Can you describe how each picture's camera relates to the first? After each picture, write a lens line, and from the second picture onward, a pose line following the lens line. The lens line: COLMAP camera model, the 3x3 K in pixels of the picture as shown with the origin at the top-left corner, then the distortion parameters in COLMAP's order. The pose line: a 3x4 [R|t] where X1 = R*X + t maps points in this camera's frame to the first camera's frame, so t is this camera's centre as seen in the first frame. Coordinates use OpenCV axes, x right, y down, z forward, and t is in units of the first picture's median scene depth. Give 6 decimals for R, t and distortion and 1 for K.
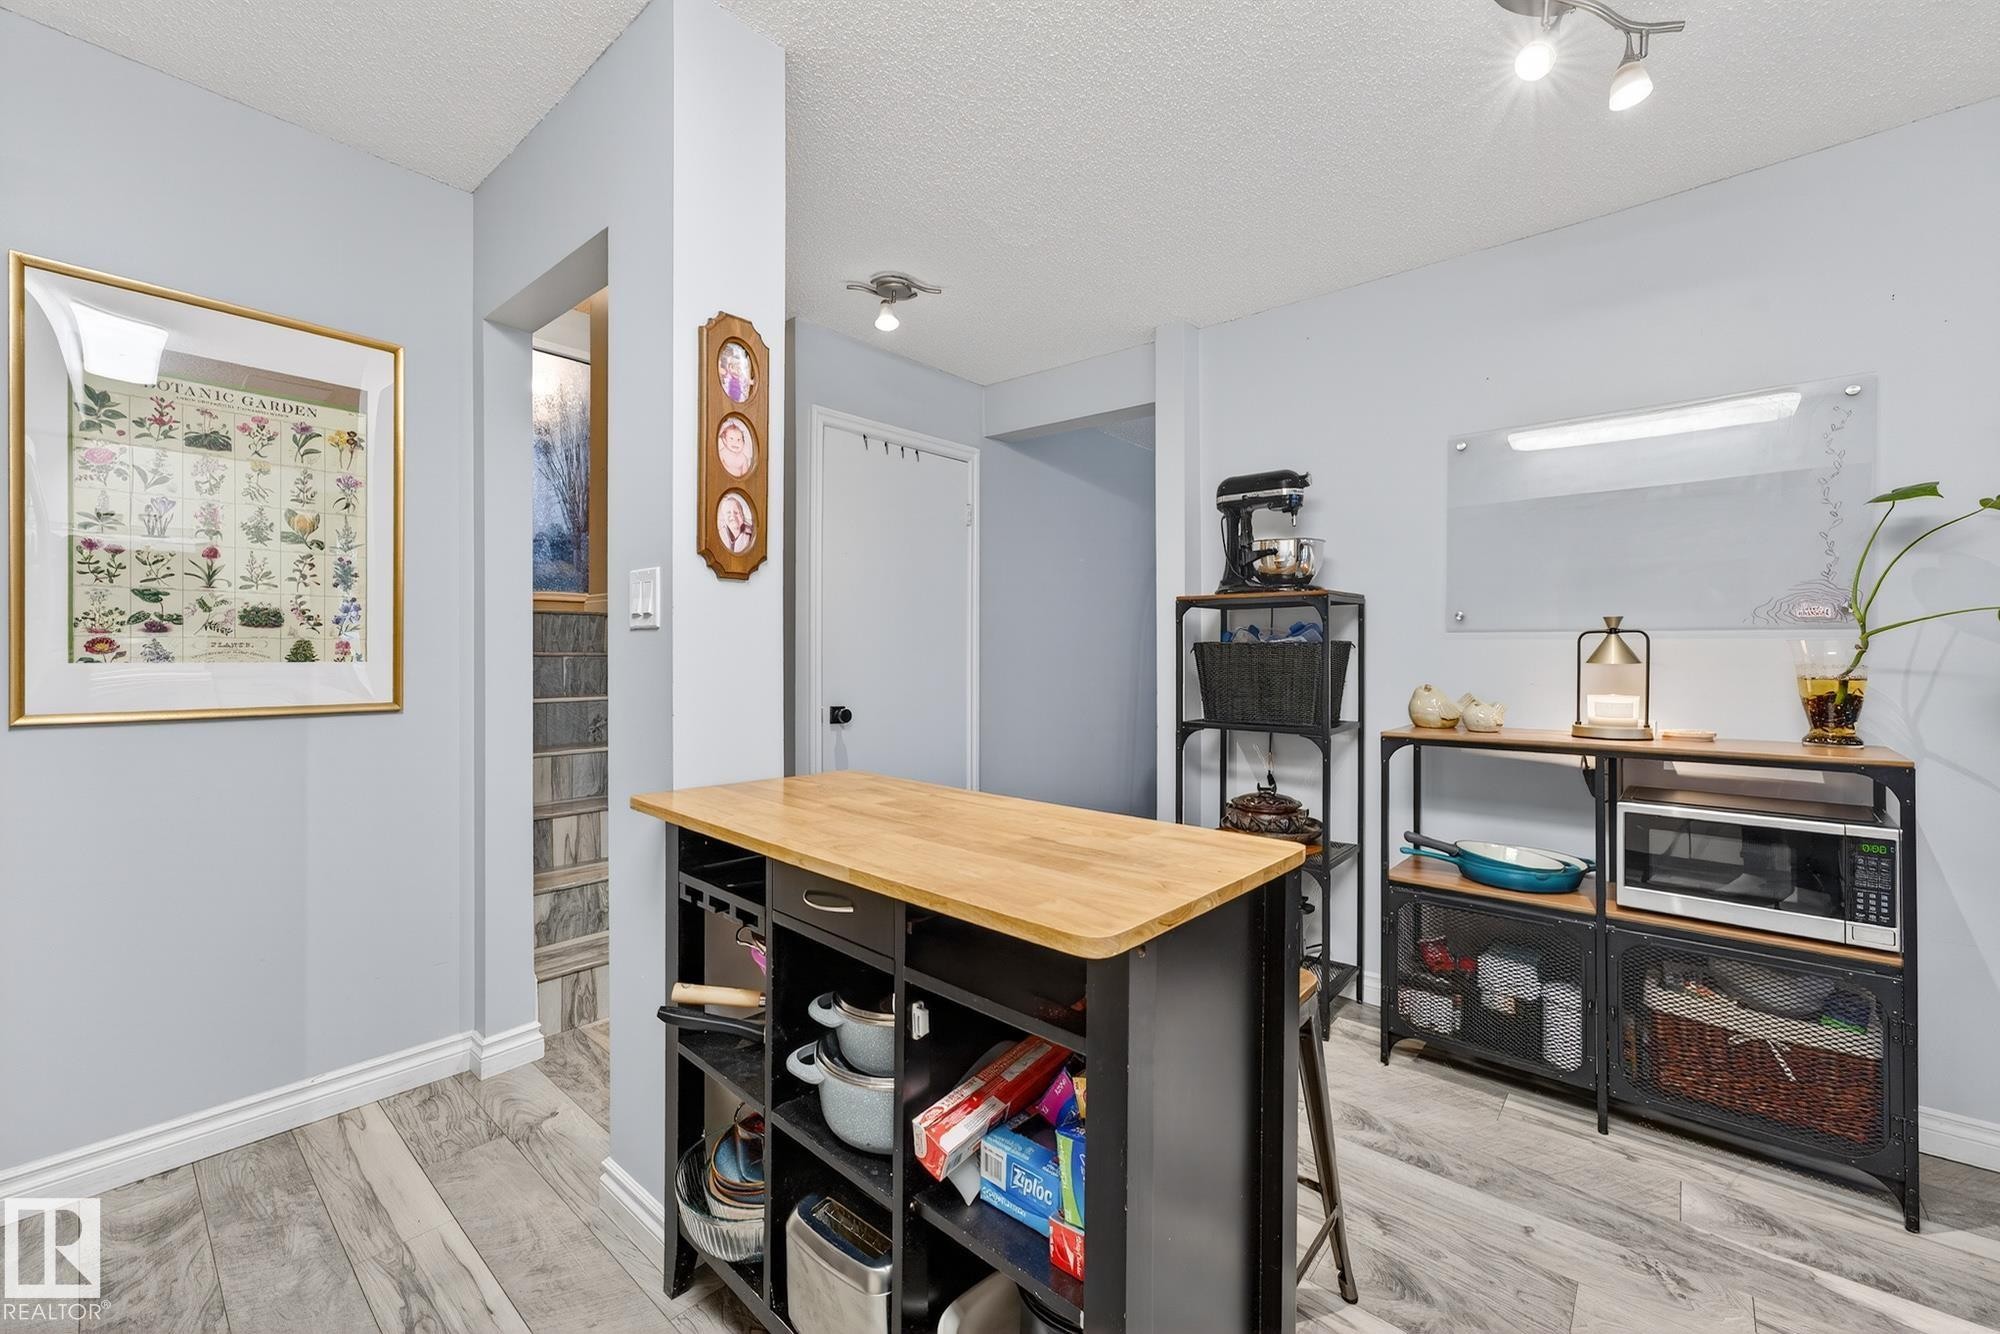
lens RADIAL K [[812.0, 0, 1009.1], [0, 812.0, 660.7], [0, 0, 1]] dist [-0.001795, -0.000089]
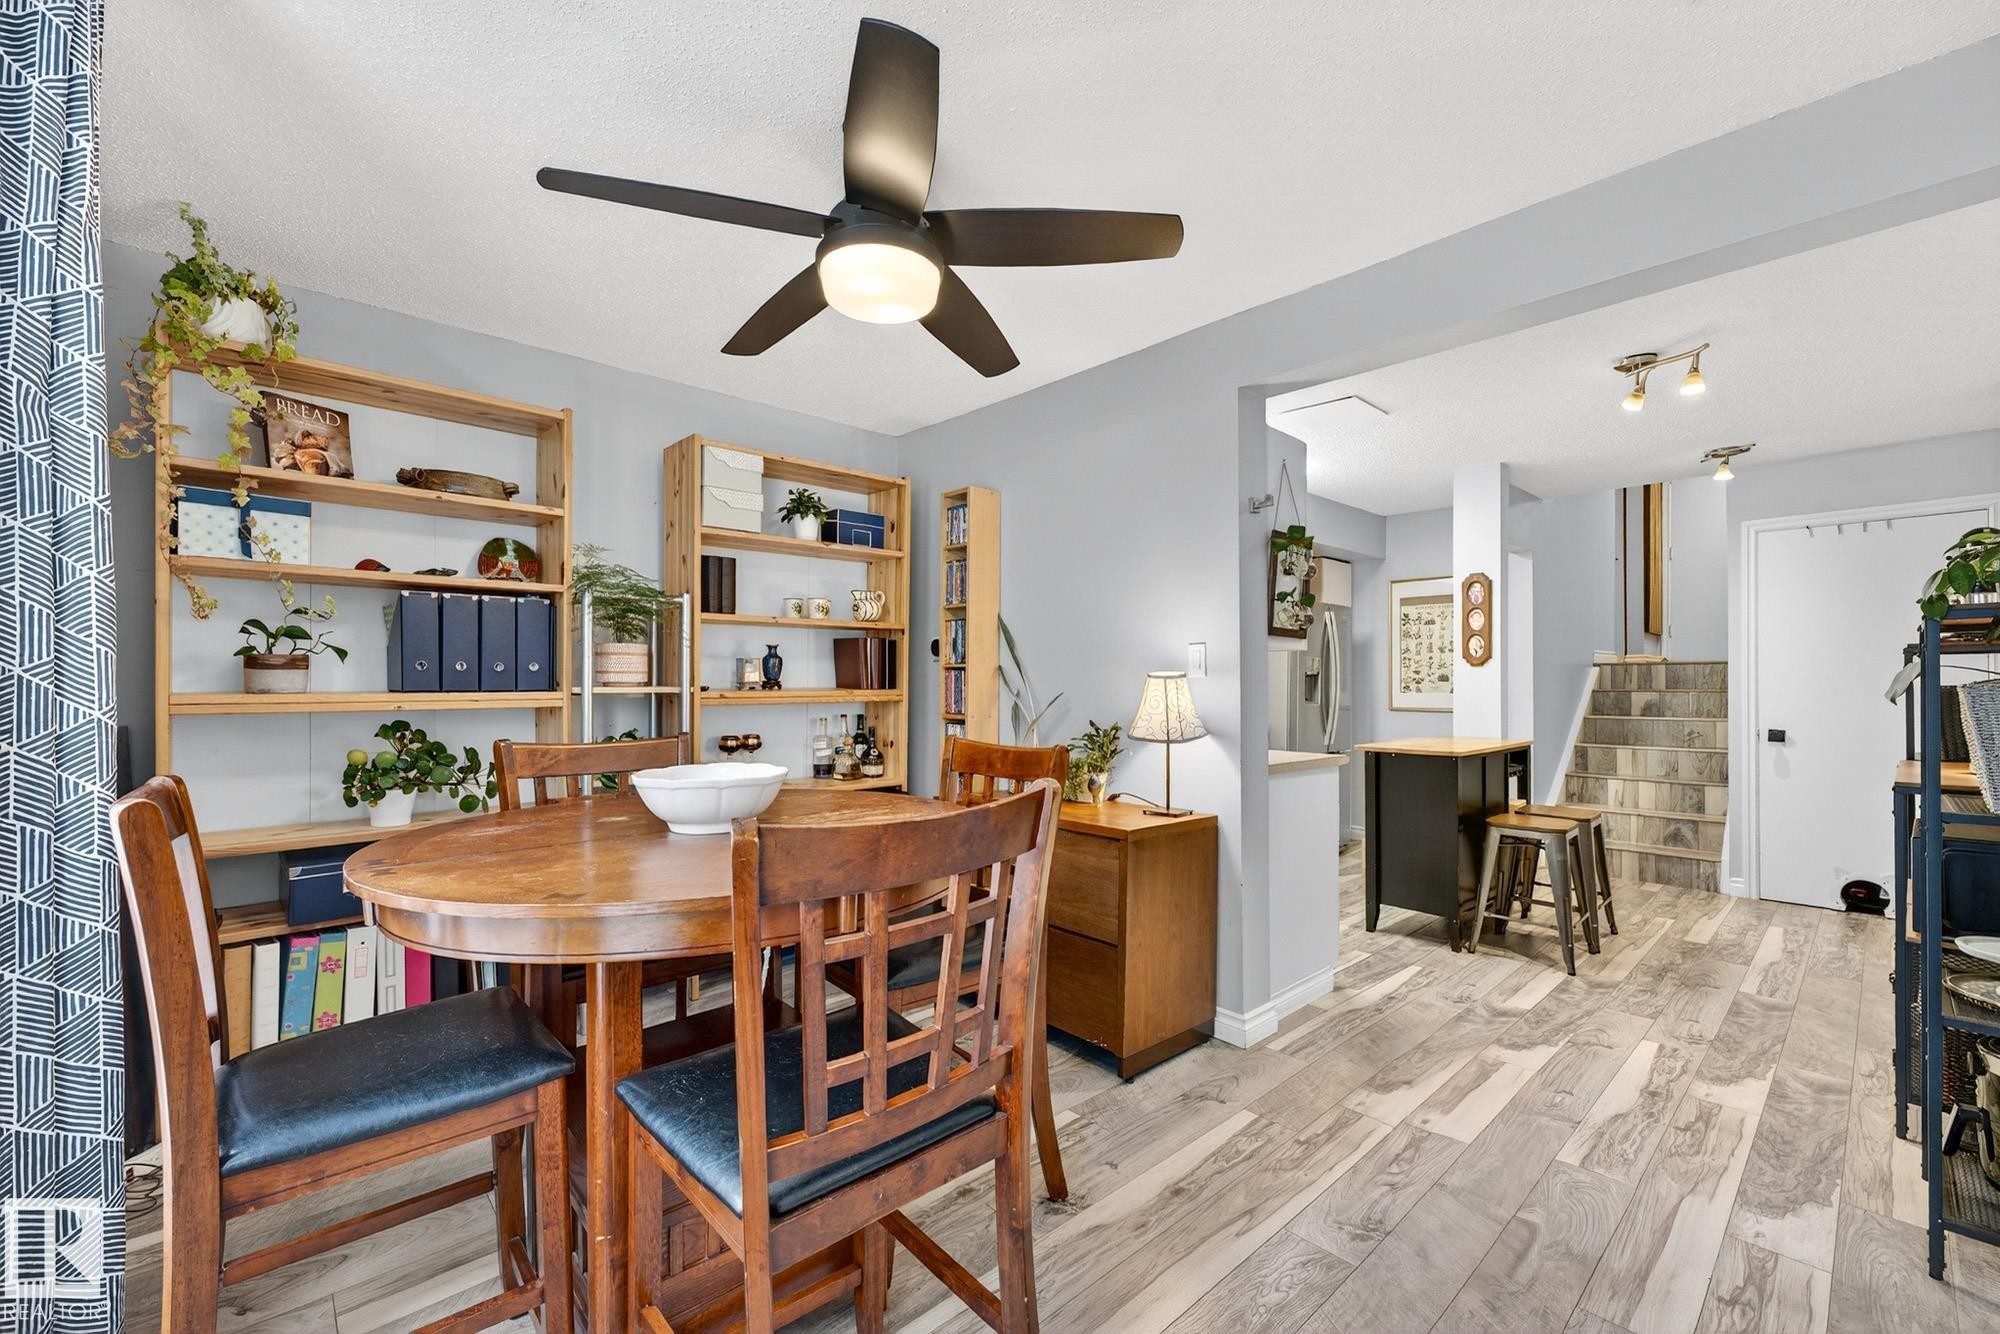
lens RADIAL K [[899.3, 0, 1004.2], [0, 899.3, 677.8], [0, 0, 1]] dist [-0.001796, -0.000129]
pose [[-0.087575, -0.005429, -0.996143, 2.683485], [-0.004637, 0.999977, -0.005043, -0.033598], [0.996147, 0.004178, -0.087598, -0.334965]]
